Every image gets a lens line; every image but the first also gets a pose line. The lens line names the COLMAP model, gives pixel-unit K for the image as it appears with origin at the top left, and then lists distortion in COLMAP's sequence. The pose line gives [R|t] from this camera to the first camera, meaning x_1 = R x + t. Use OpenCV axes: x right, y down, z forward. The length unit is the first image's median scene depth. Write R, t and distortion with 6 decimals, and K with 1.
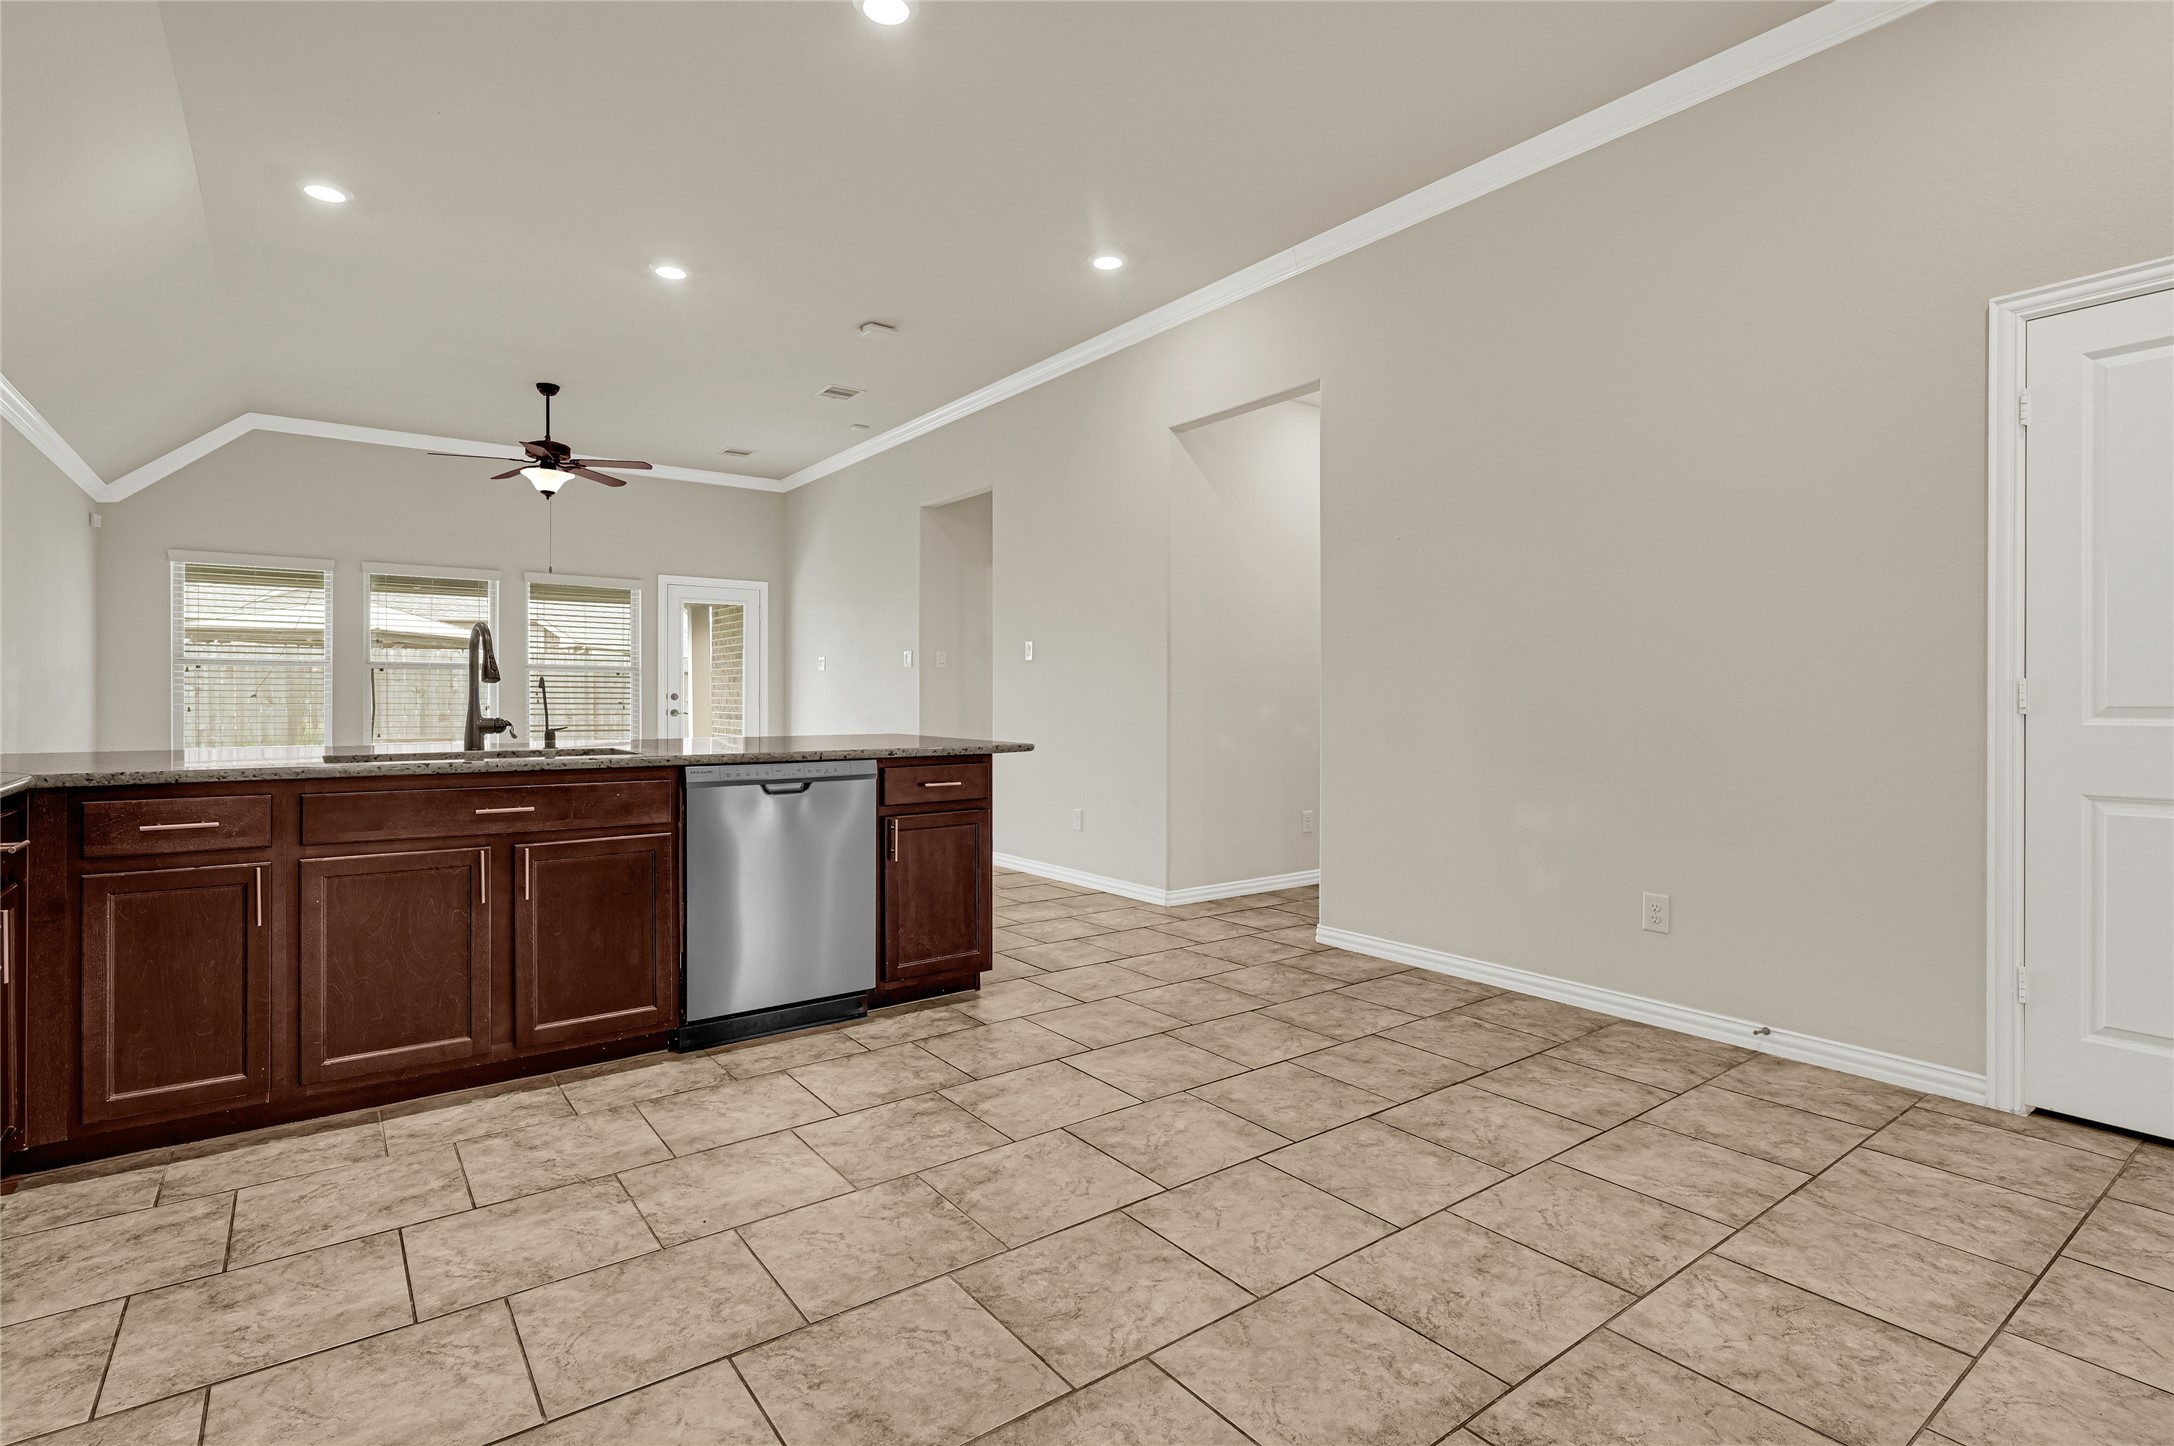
lens RADIAL K [[1043.6, 0, 1080.6], [0, 1043.6, 696.5], [0, 0, 1]] dist [0.003111, 0.000869]
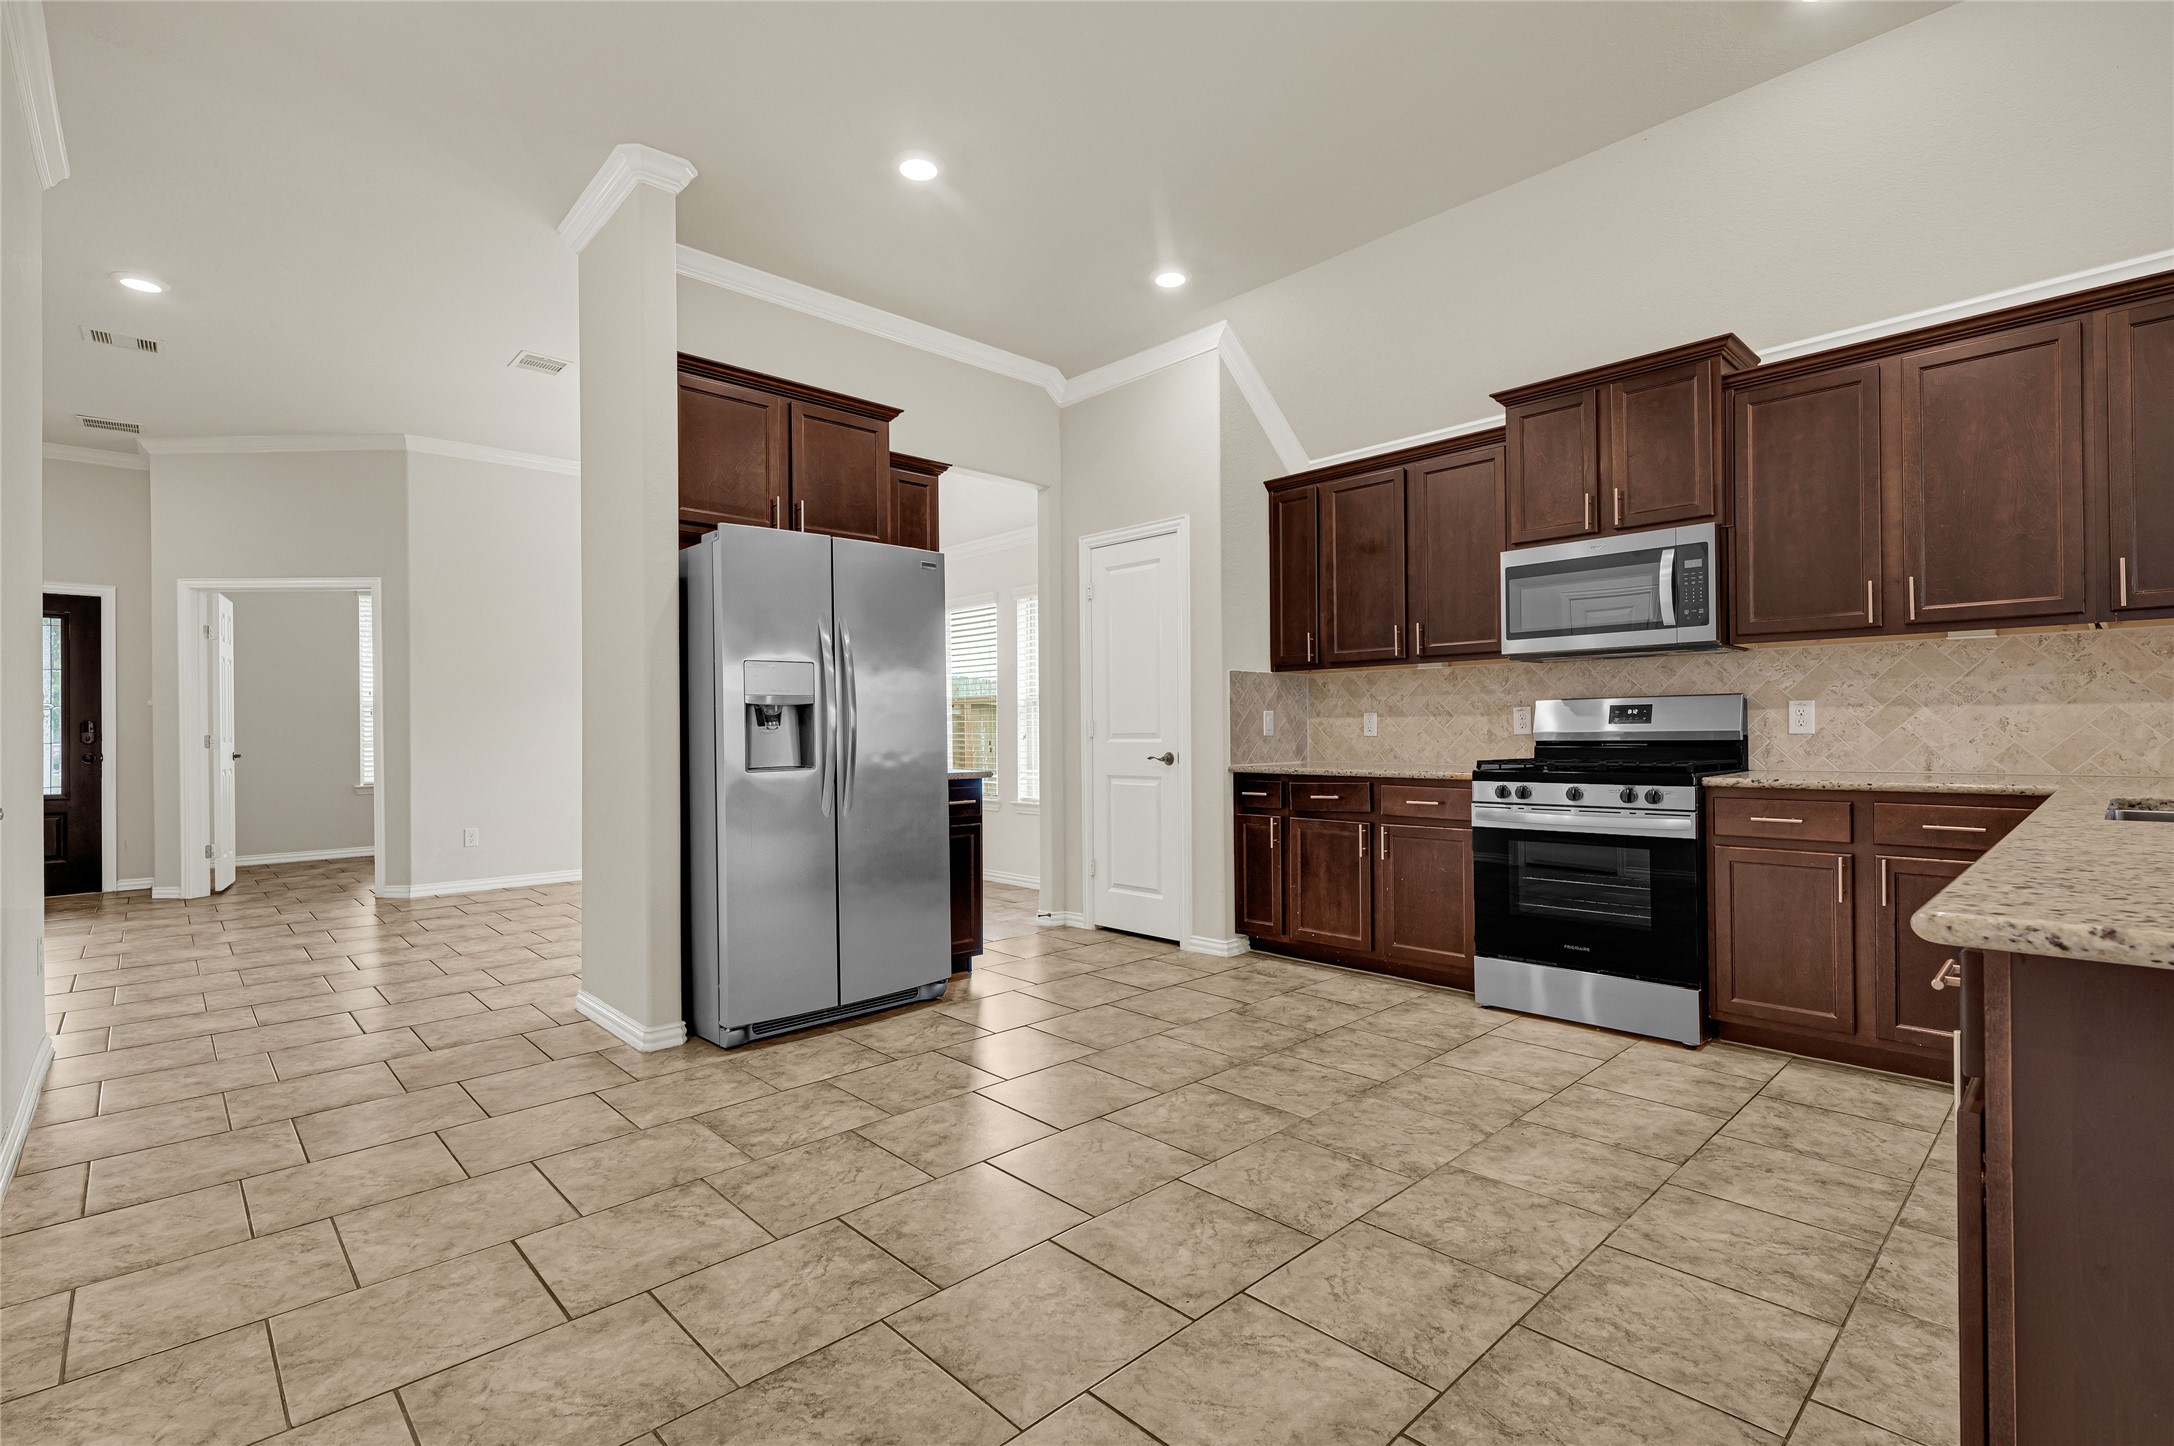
lens RADIAL K [[999.4, 0, 1094.1], [0, 999.4, 725.6], [0, 0, 1]] dist [0.001836, -0.000088]
pose [[-0.991581, 0.007075, -0.129291, 0.258976], [0.007932, 0.999950, -0.006111, 0.001478], [0.129241, -0.007085, -0.991588, 1.741071]]
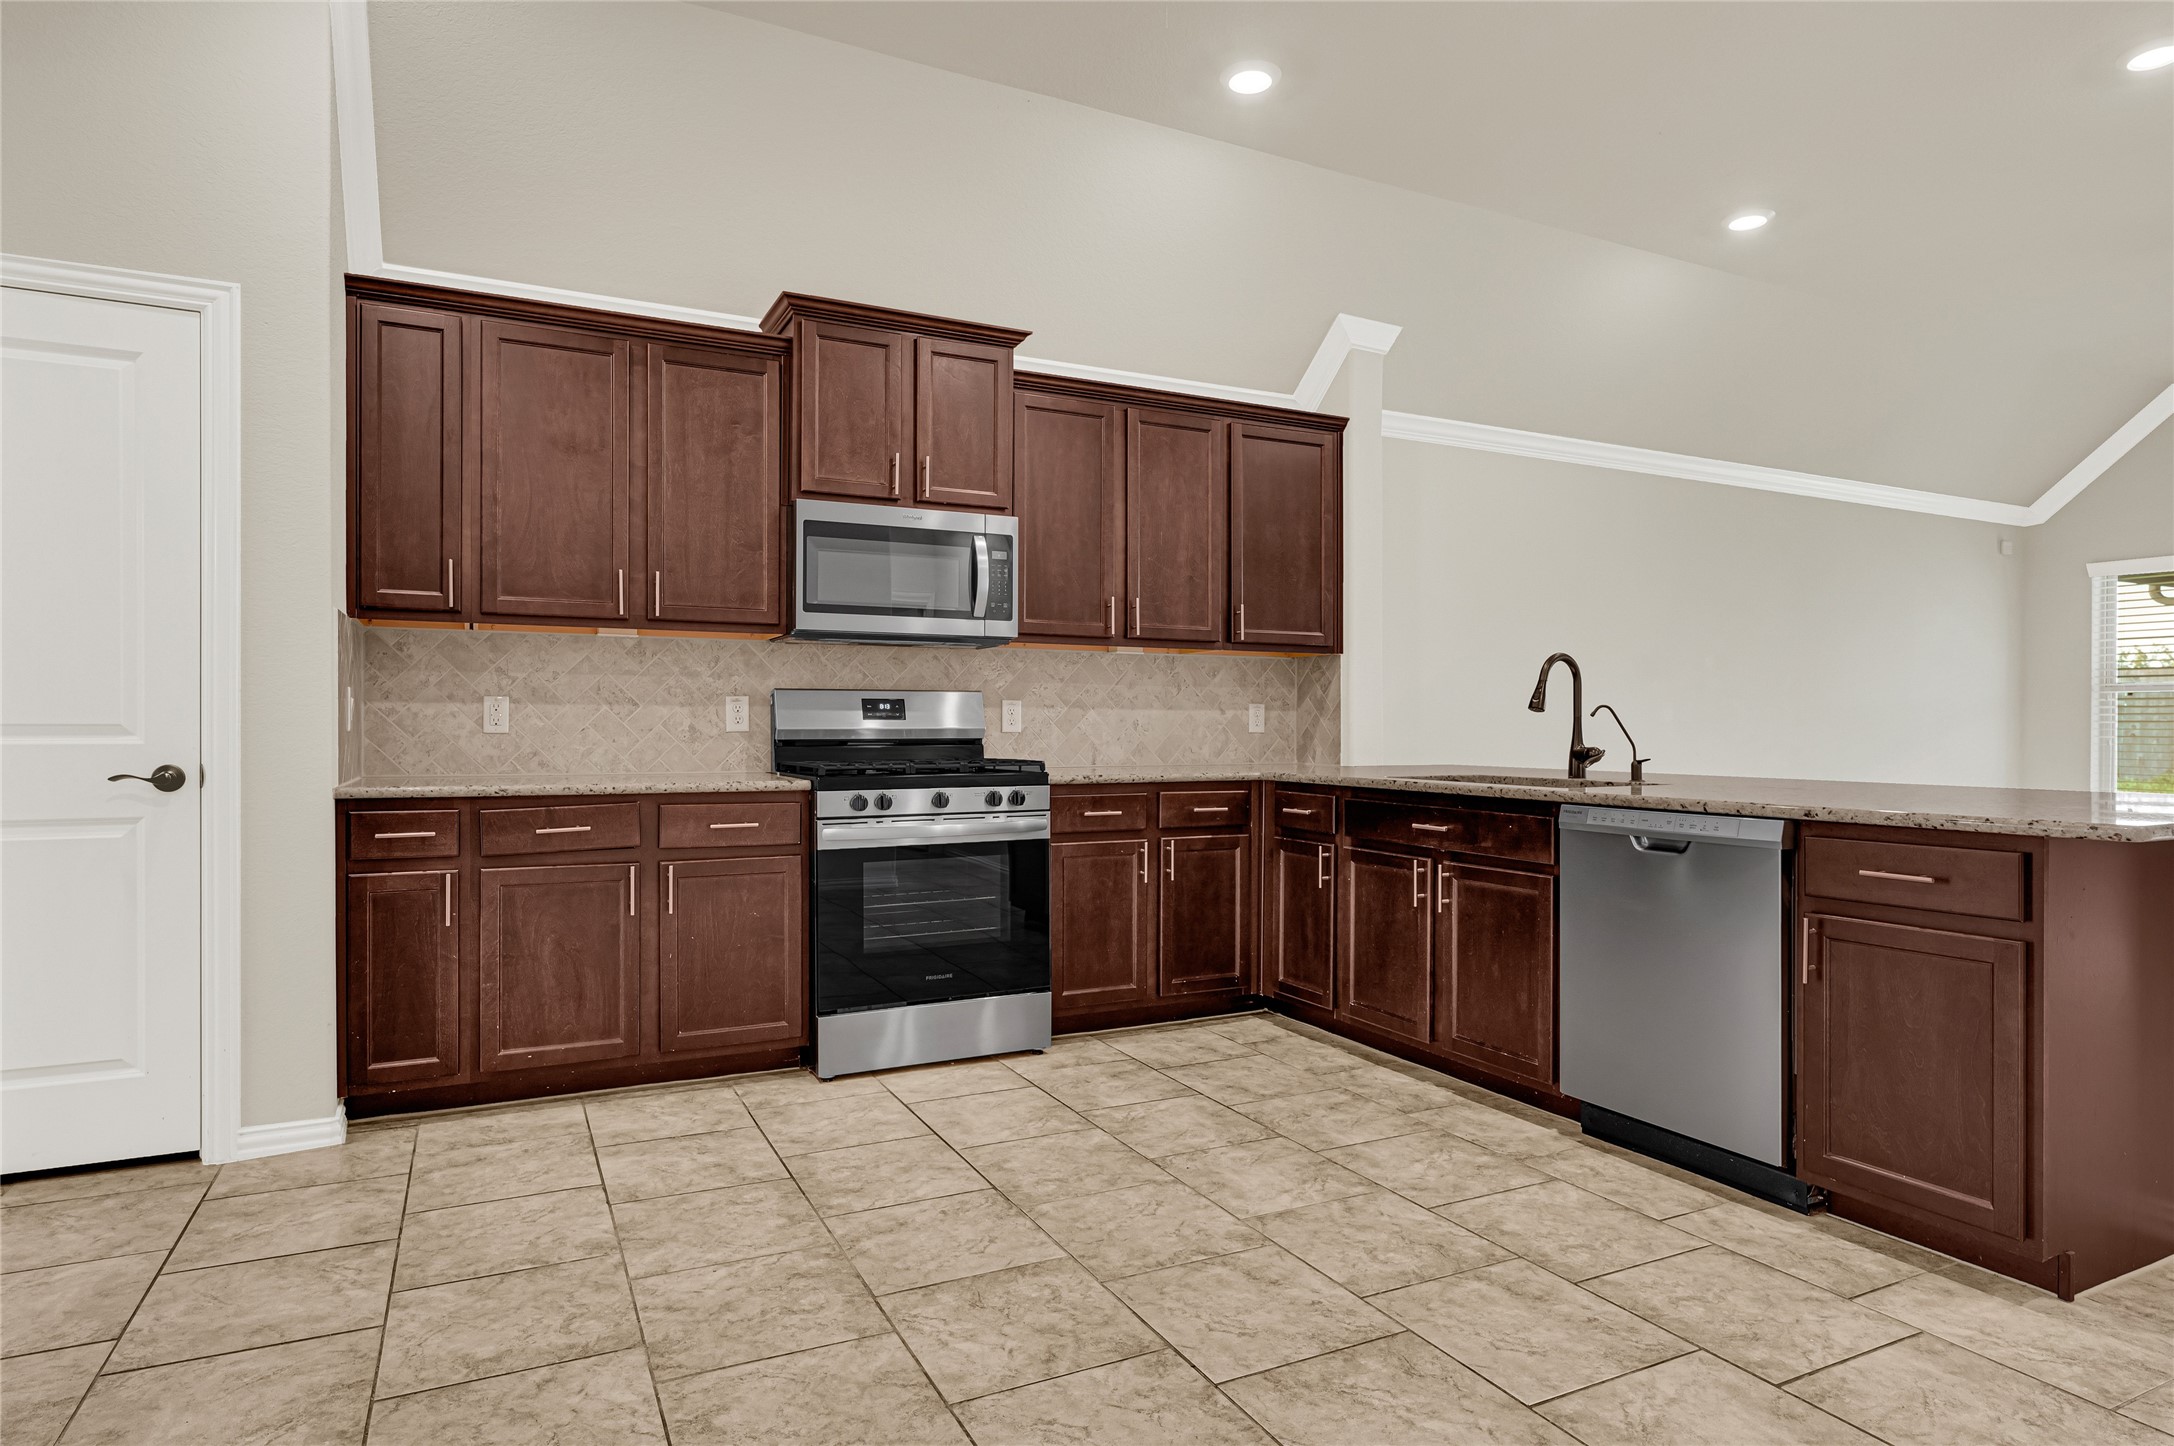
lens RADIAL K [[1211.0, 0, 1094.1], [0, 1211.0, 728.0], [0, 0, 1]] dist [0.000409, 0.000578]
pose [[-0.167026, 0.000166, -0.985952, 0.811430], [-0.003825, 0.999992, 0.000817, 0.004090], [0.985945, 0.003908, -0.167024, 0.905095]]
